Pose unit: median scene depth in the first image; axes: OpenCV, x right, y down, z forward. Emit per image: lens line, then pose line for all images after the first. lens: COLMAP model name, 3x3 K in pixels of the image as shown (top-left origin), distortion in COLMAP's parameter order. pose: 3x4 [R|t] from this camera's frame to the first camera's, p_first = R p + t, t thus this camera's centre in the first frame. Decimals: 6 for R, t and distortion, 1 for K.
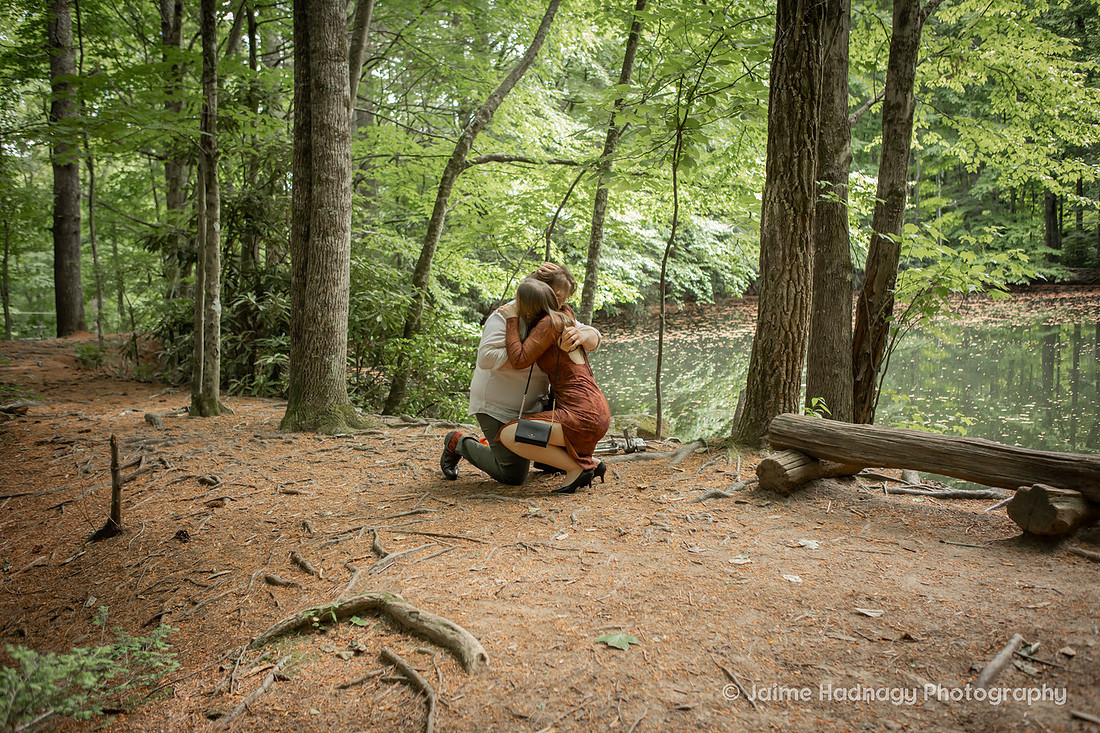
lens RADIAL K [[1033.0, 0, 548.9], [0, 1033.0, 363.1], [0, 0, 1]] dist [-0.089164, 0.125079]
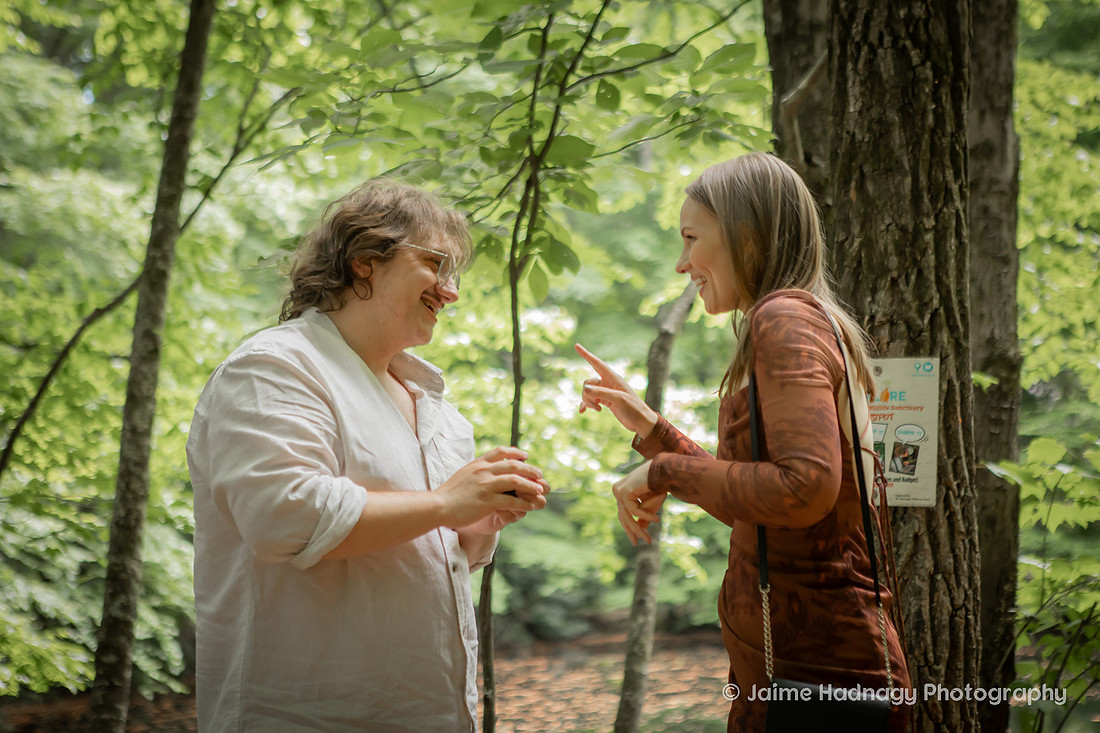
lens RADIAL K [[2218.8, 0, 561.7], [0, 2218.8, 324.7], [0, 0, 1]] dist [0.194234, 0.064211]
pose [[0.932112, 0.025288, 0.361285, -0.147884], [0.055127, 0.976029, -0.210544, -0.009273], [-0.357949, 0.216167, 0.908375, 0.310833]]
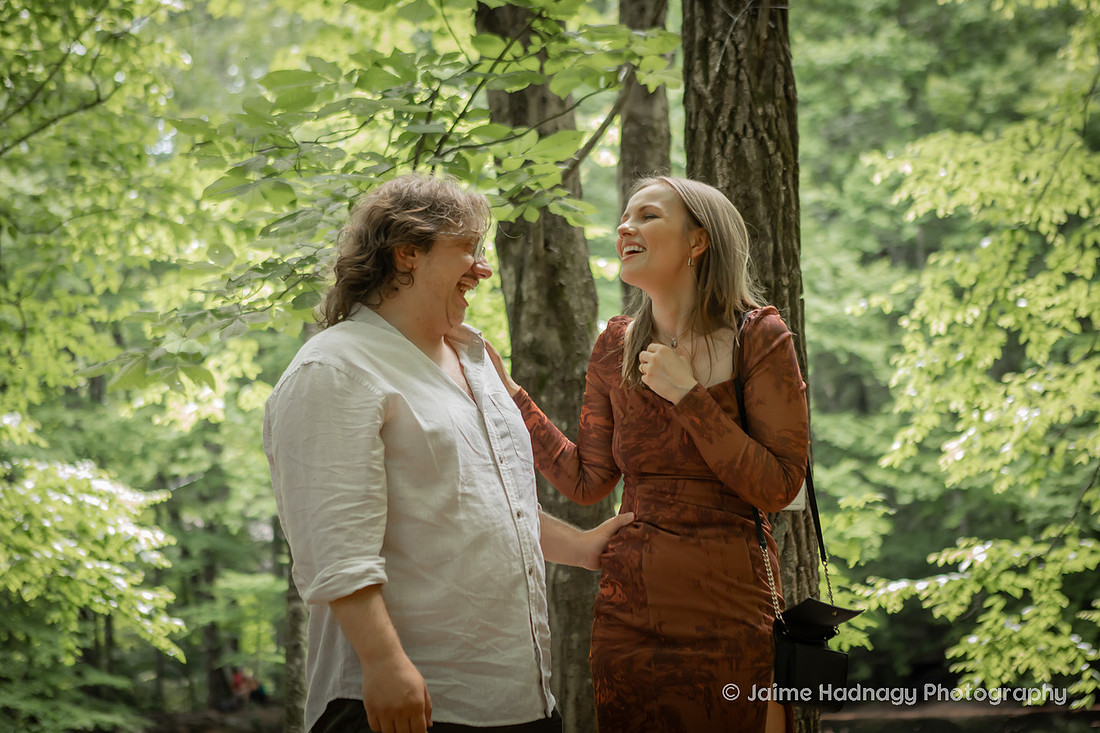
lens RADIAL K [[1981.6, 0, 549.4], [0, 1981.6, 334.8], [0, 0, 1]] dist [0.080371, 0.257316]
pose [[0.735525, 0.094132, 0.670927, -0.369462], [0.105425, 0.962335, -0.250592, 0.020534], [-0.669245, 0.255049, 0.697898, 0.435500]]
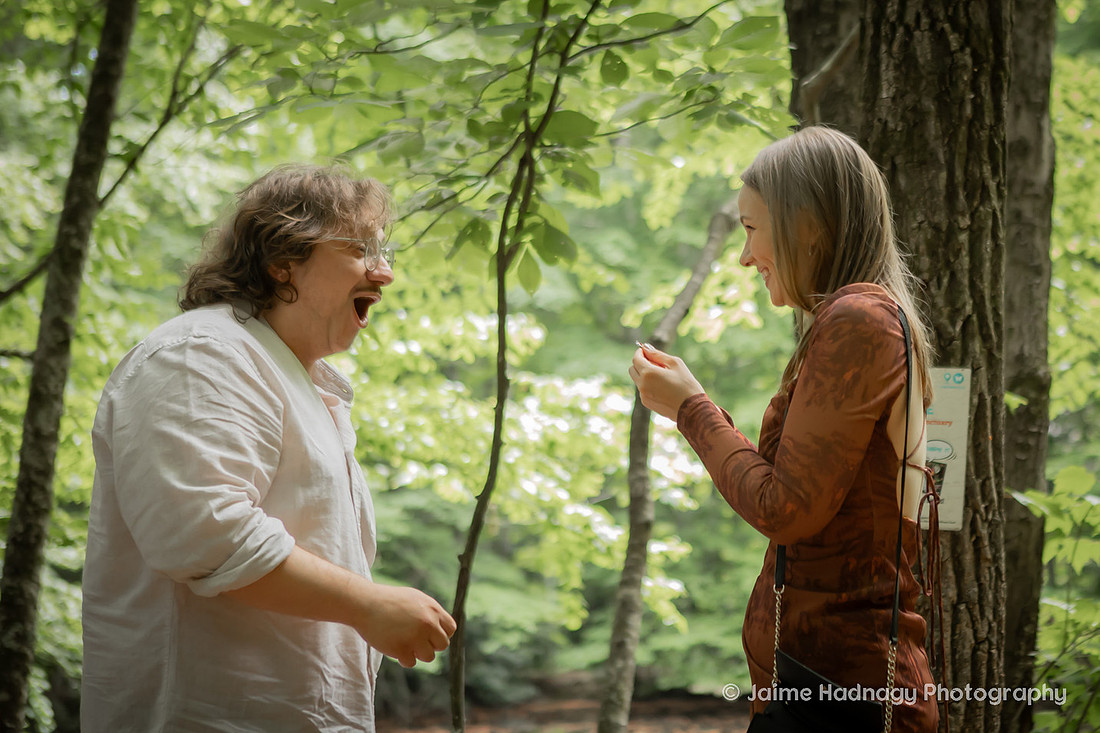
lens RADIAL K [[2579.8, 0, 785.6], [0, 2579.8, 300.0], [0, 0, 1]] dist [0.073440, 0.317828]
pose [[0.887673, 0.063181, 0.456119, -0.172517], [0.044847, 0.973971, -0.222191, 0.003726], [-0.458285, 0.217689, 0.861734, 0.285315]]
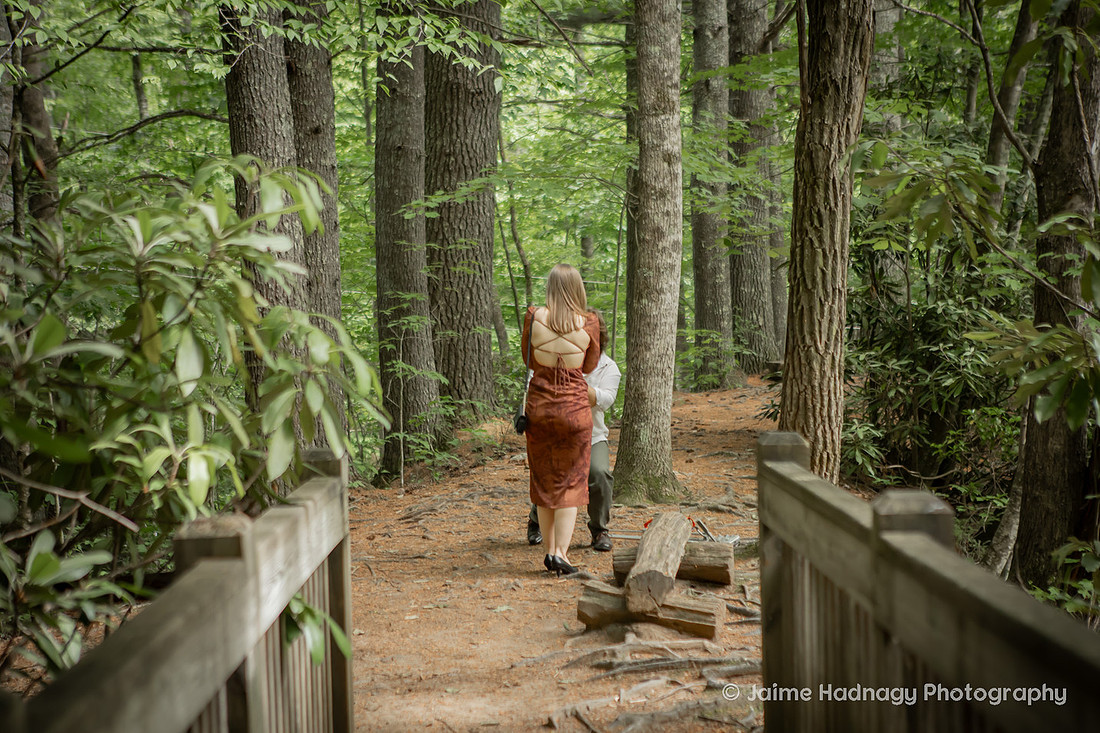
lens RADIAL K [[2094.3, 0, 549.7], [0, 2094.3, 365.0], [0, 0, 1]] dist [0.225544, 0.116835]
pose [[0.620874, 0.054698, -0.782000, 1.456050], [-0.070295, 0.997429, 0.013956, -0.095531], [0.780752, 0.046305, 0.623123, -0.325722]]
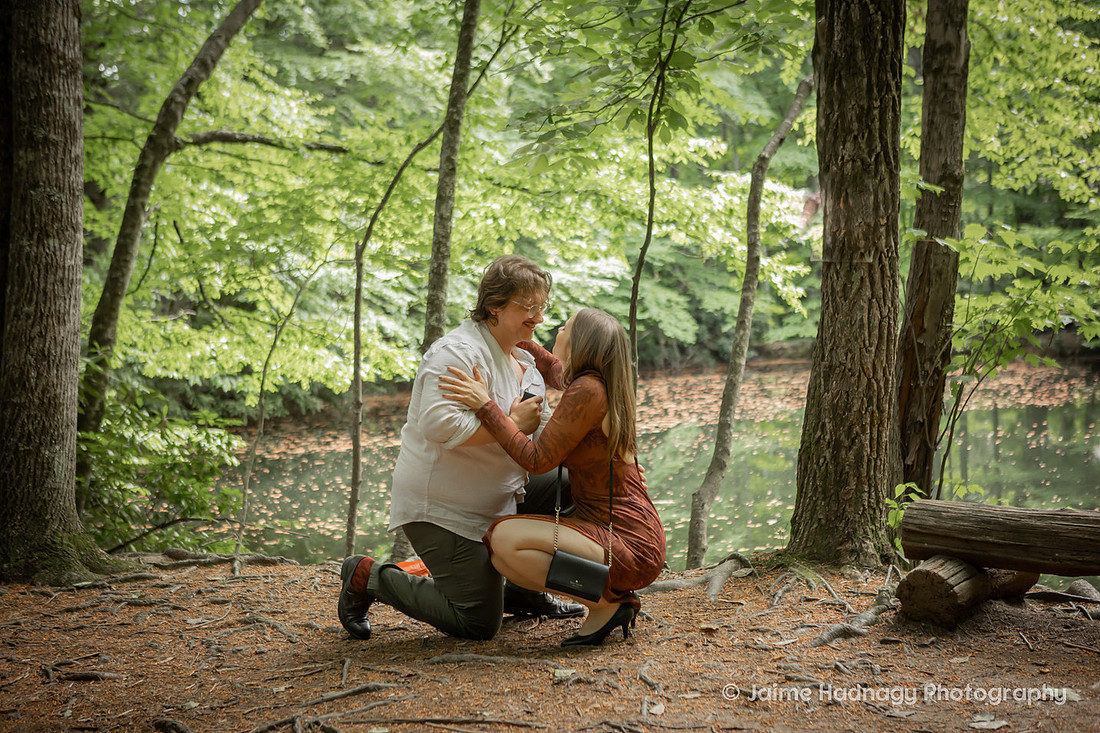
lens RADIAL K [[1608.4, 0, 550.5], [0, 1608.4, 355.7], [0, 0, 1]] dist [0.036145, 0.039624]
pose [[0.969207, -0.010022, 0.246044, -0.190773], [0.031303, 0.996080, -0.082736, 0.029368], [-0.244251, 0.087890, 0.965721, 0.076352]]
